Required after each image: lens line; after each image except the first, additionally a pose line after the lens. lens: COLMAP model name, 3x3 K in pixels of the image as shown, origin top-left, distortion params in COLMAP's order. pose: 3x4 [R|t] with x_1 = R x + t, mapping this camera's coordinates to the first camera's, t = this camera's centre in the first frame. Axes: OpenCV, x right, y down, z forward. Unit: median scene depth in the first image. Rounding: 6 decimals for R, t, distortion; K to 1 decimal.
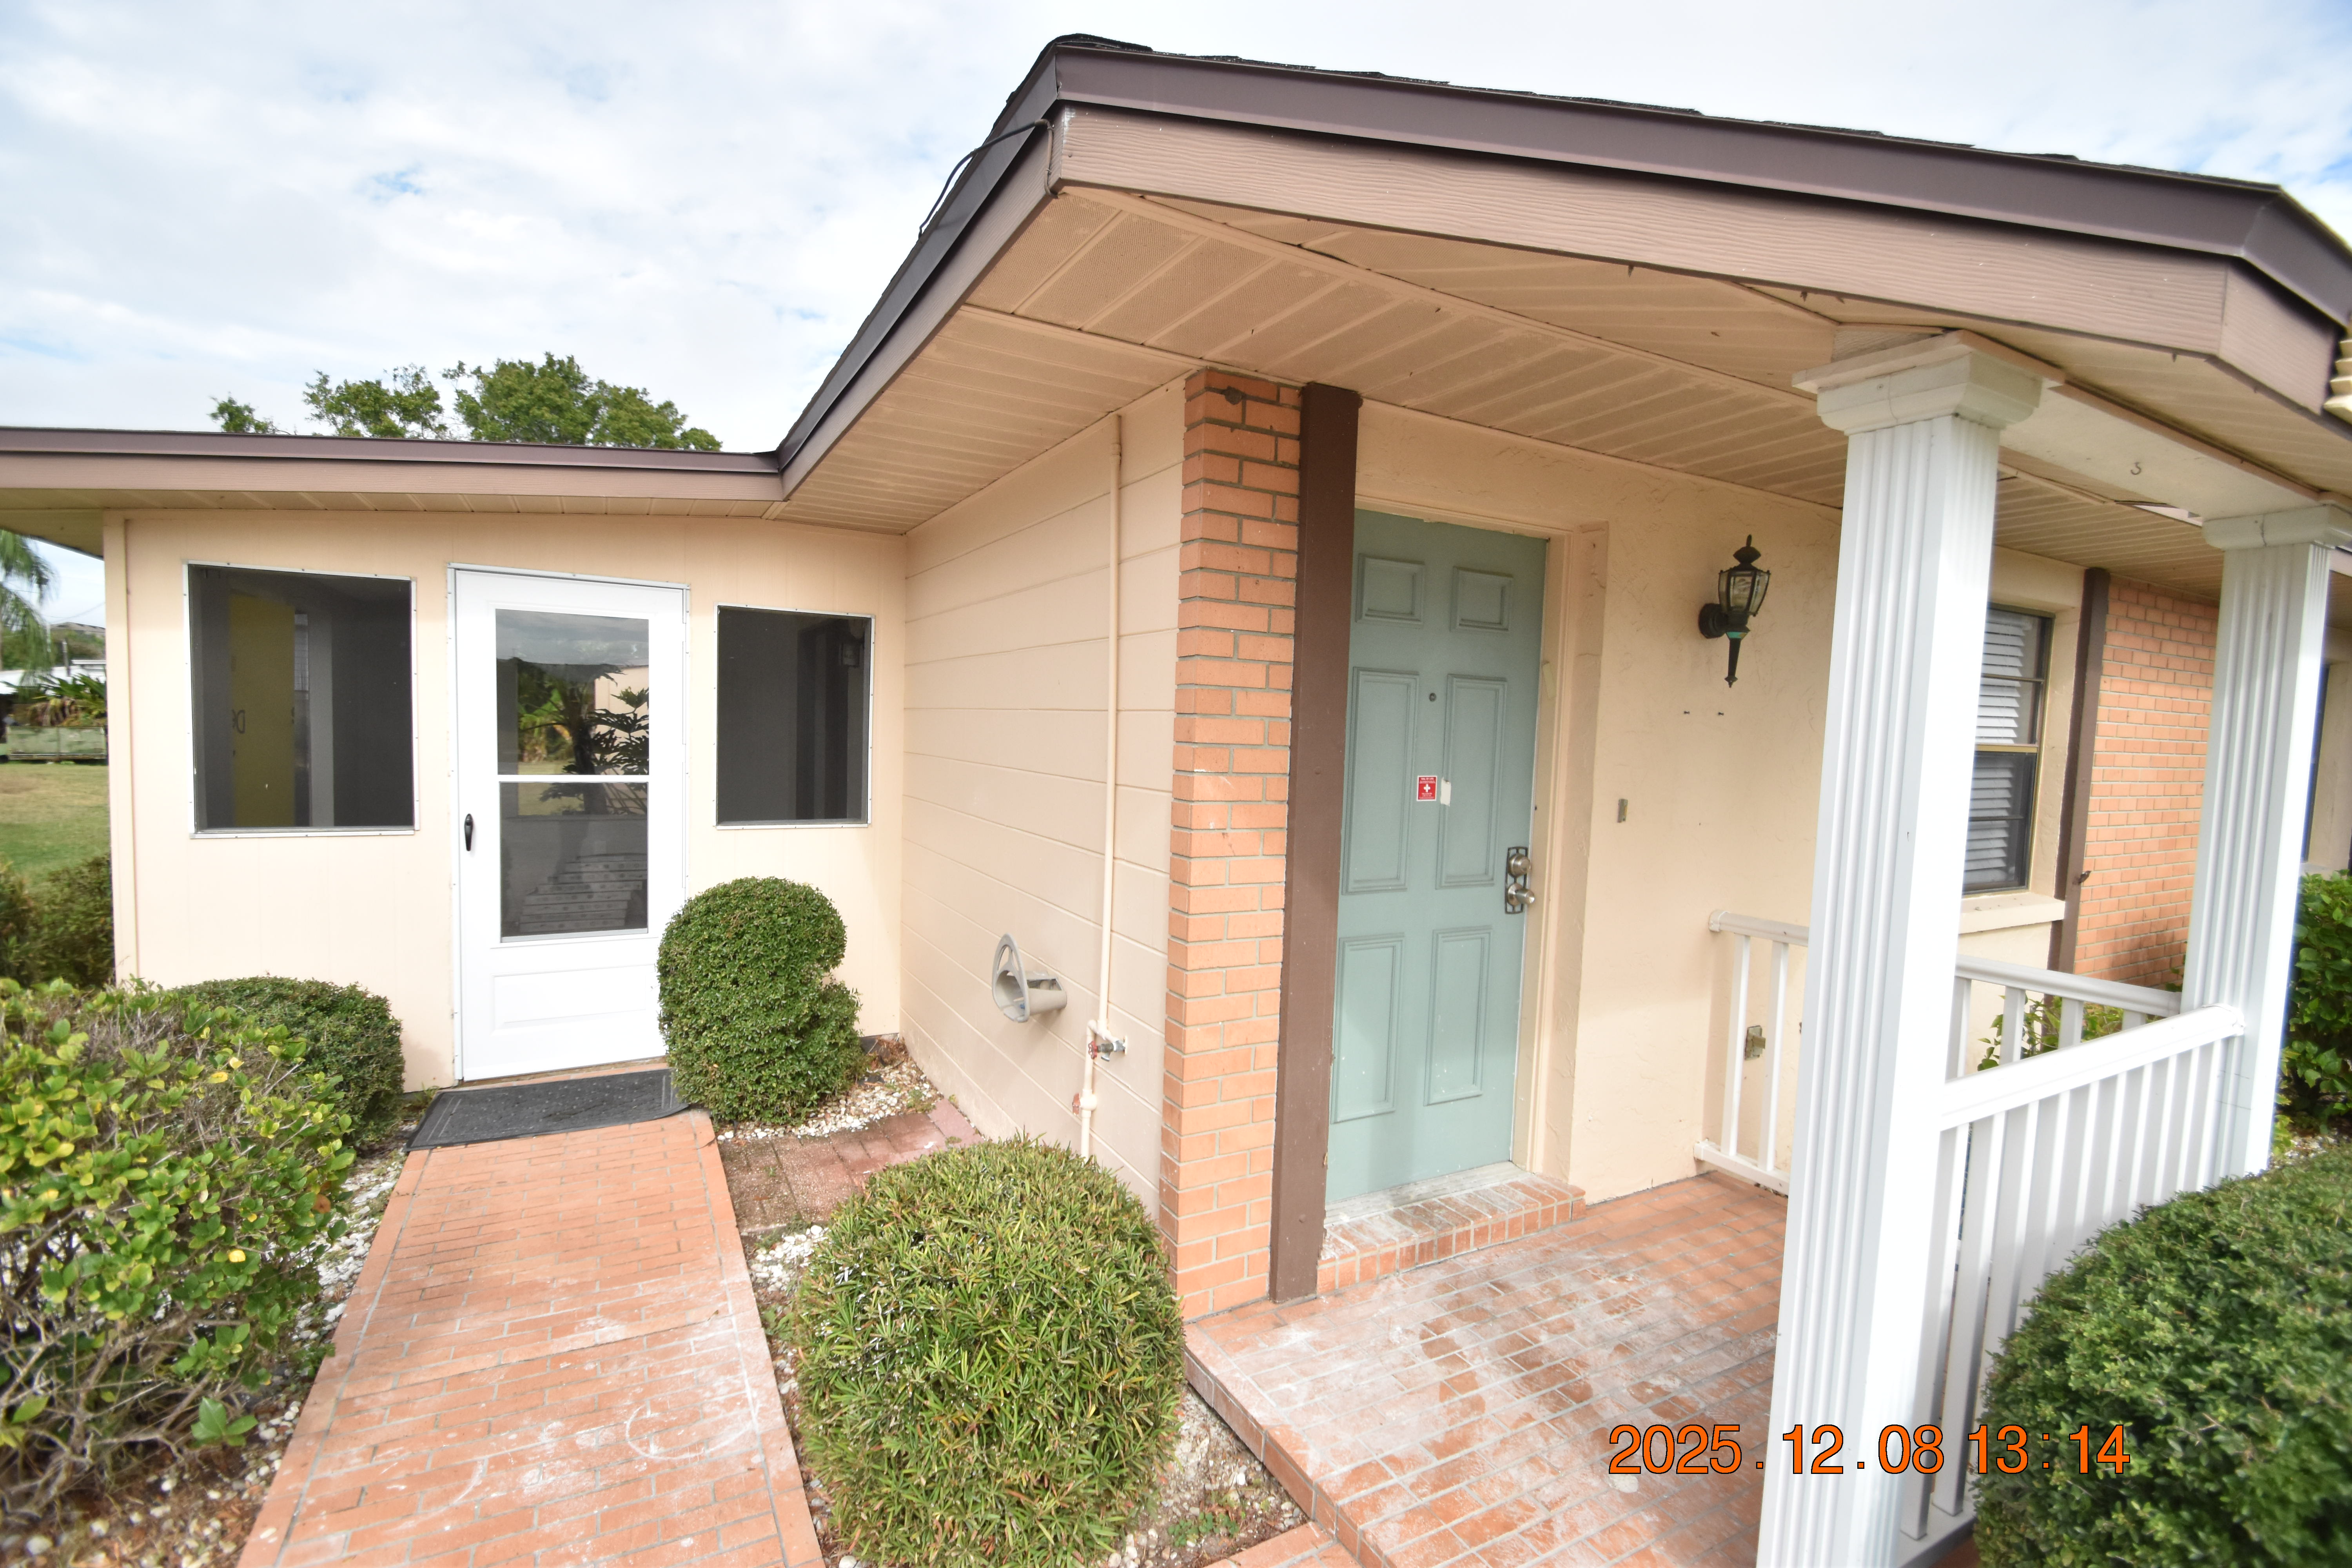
lens RADIAL K [[1030.1, 0, 1175.5], [0, 1030.1, 785.9], [0, 0, 1]] dist [-0.001096, -0.004979]
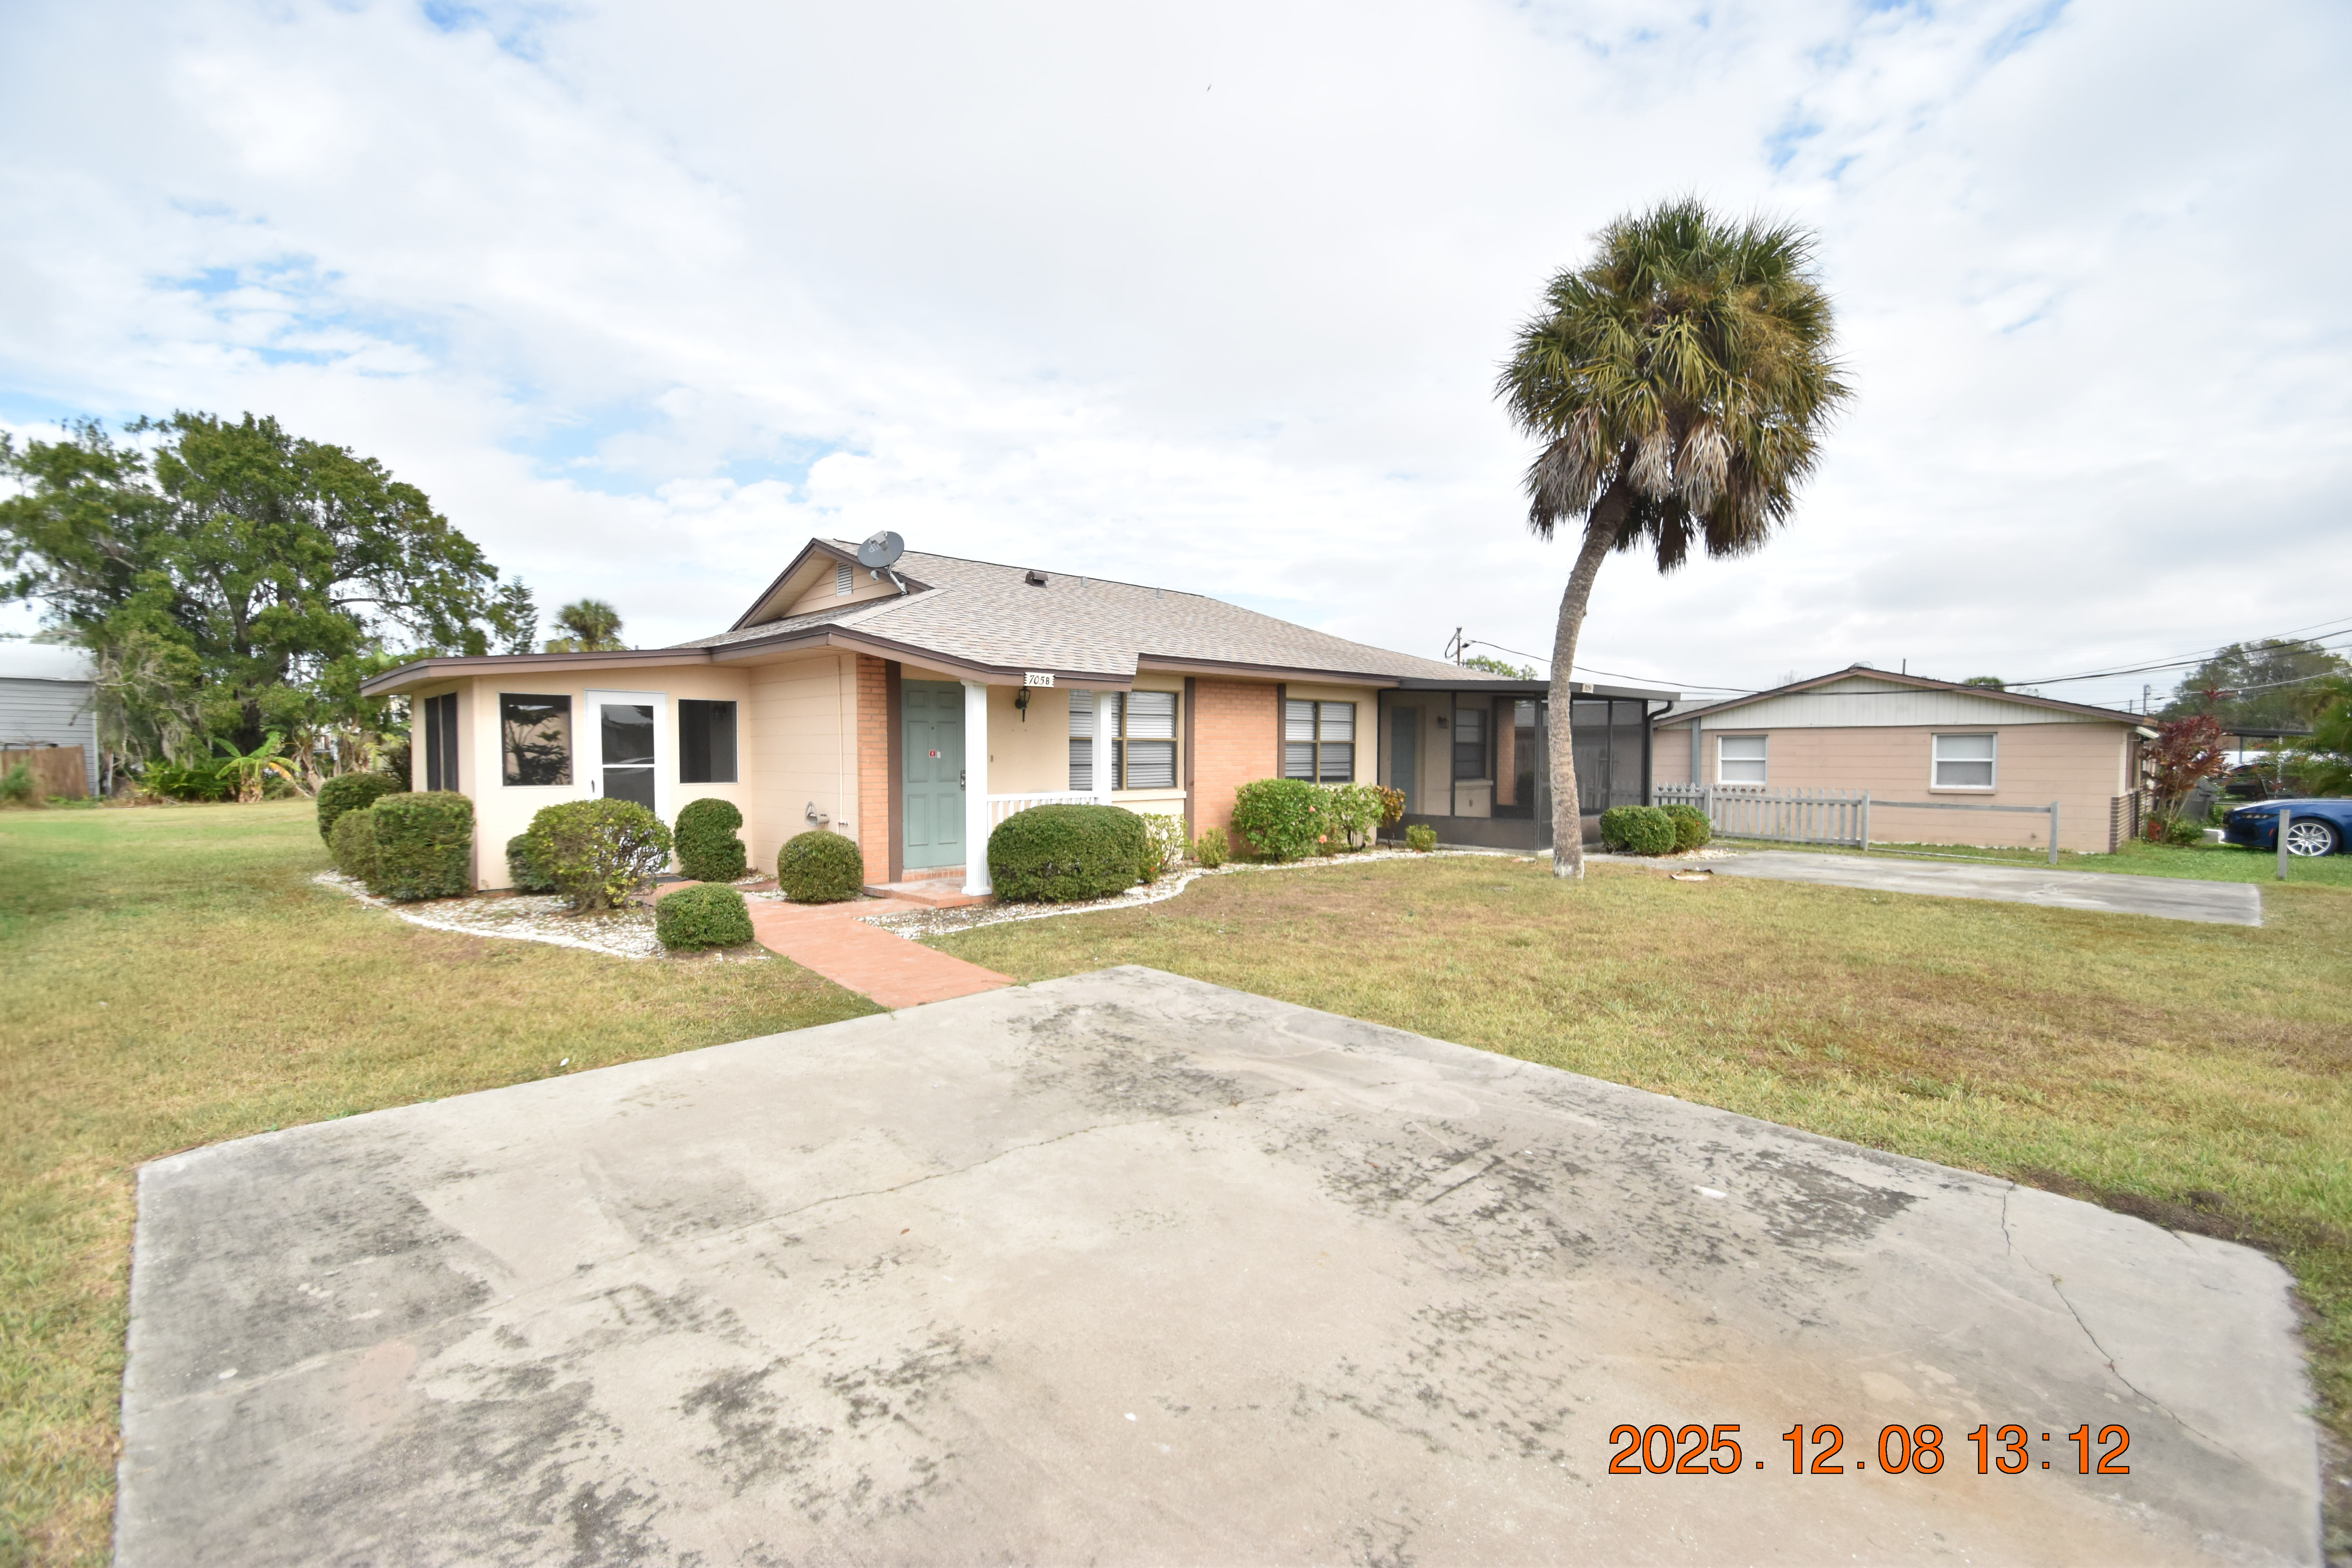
lens RADIAL K [[1030.1, 0, 1177.0], [0, 1030.1, 772.9], [0, 0, 1]] dist [-0.001096, -0.004979]
pose [[0.962749, -0.037473, 0.267788, 0.062912], [0.046706, 0.998511, -0.028192, 0.135820], [-0.266333, 0.039649, 0.963065, -1.730087]]
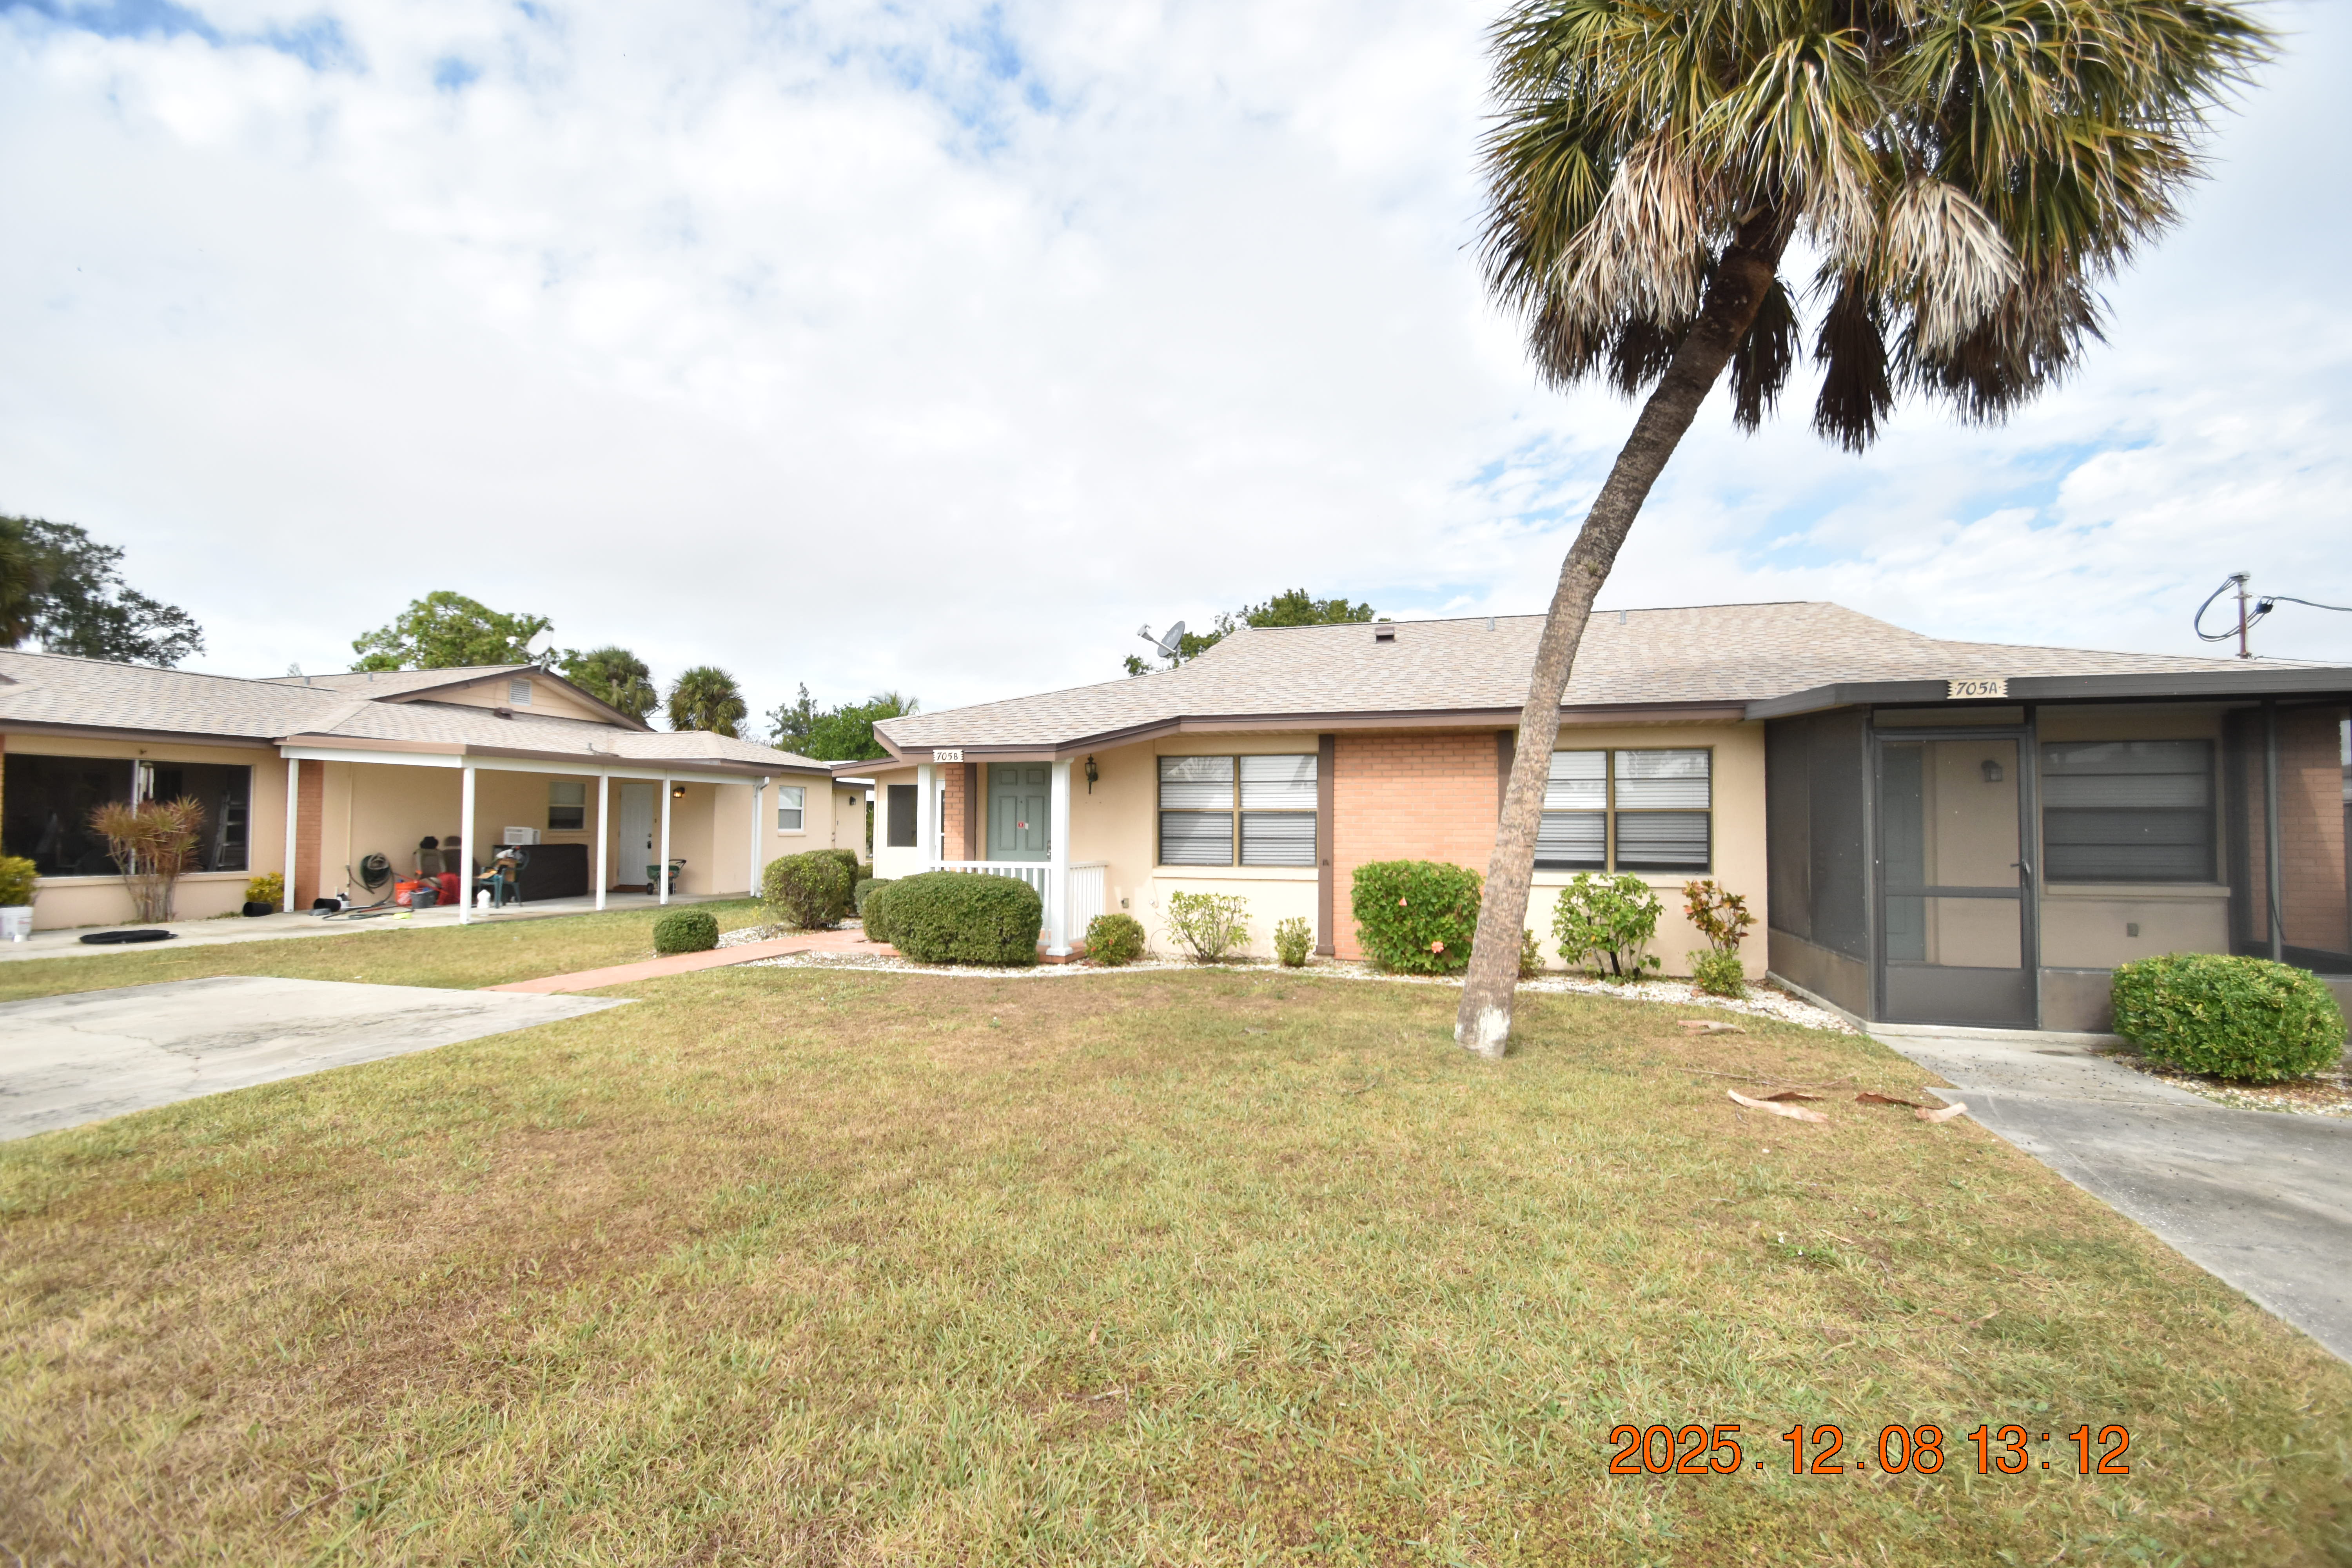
lens RADIAL K [[1030.1, 0, 1170.2], [0, 1030.1, 803.1], [0, 0, 1]] dist [-0.001096, -0.004979]
pose [[0.703008, -0.047872, -0.709569, 2.241968], [-0.022690, 0.995714, -0.089657, 0.167730], [0.710820, 0.079130, 0.698909, -0.905190]]
